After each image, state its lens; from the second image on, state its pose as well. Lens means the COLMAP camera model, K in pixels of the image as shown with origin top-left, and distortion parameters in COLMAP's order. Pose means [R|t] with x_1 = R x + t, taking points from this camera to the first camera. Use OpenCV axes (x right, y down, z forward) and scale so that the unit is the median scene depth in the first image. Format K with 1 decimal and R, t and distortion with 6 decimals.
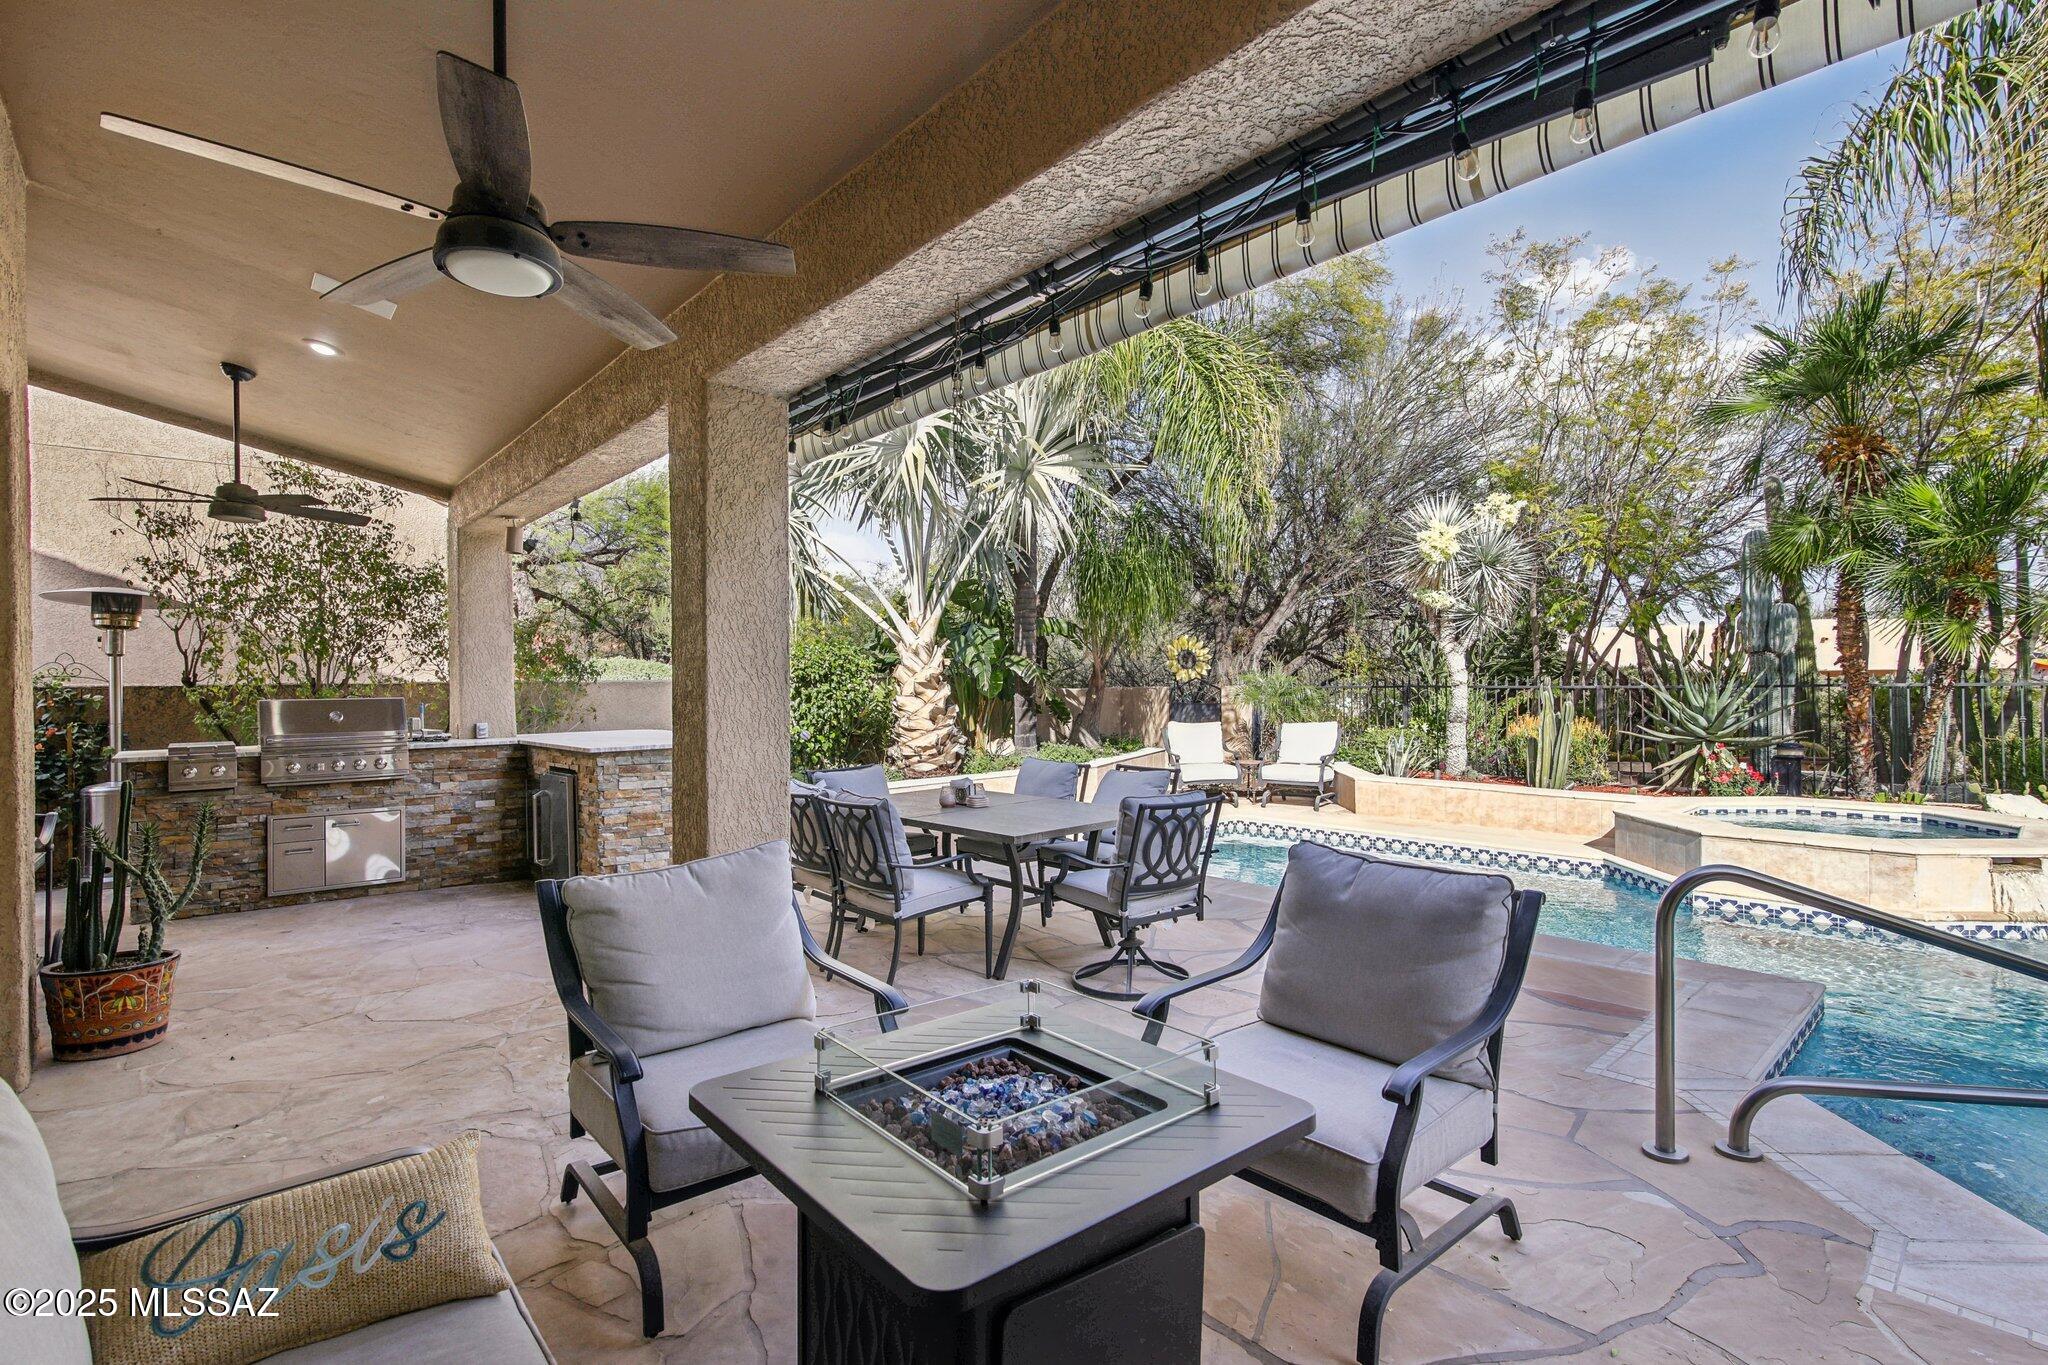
lens RADIAL K [[939.6, 0, 1020.1], [0, 939.6, 683.8], [0, 0, 1]] dist [-0.000544, -0.000403]
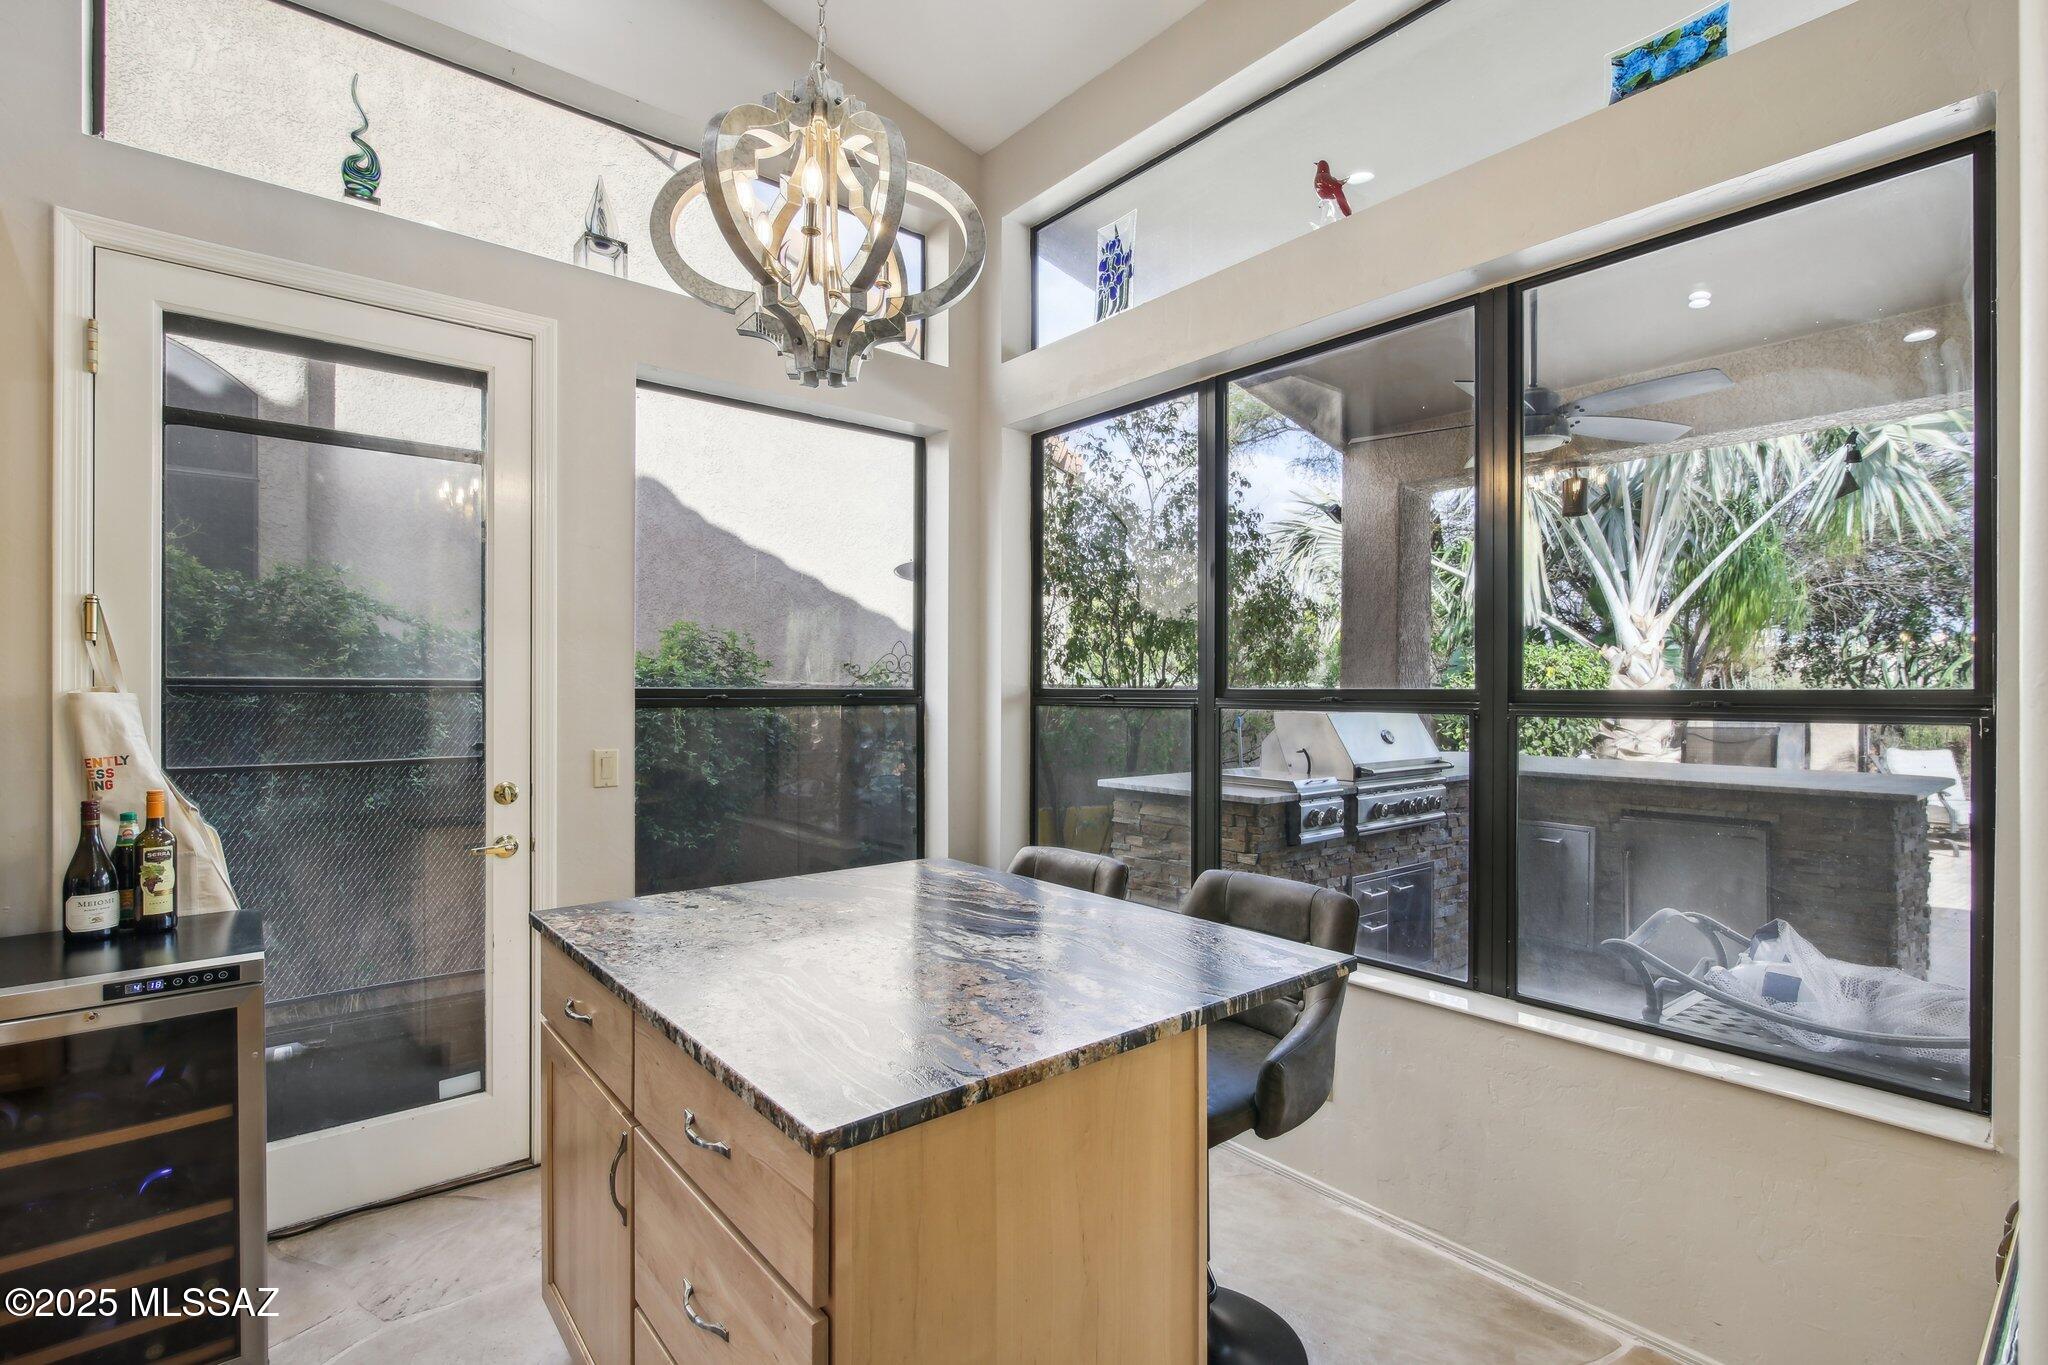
lens RADIAL K [[939.6, 0, 1038.1], [0, 939.6, 691.6], [0, 0, 1]] dist [-0.000544, -0.000403]
pose [[0.999459, 0.019502, -0.026498, -0.871875], [-0.019354, 0.999796, 0.005854, 0.001053], [0.026607, -0.005338, 0.999632, 0.248932]]
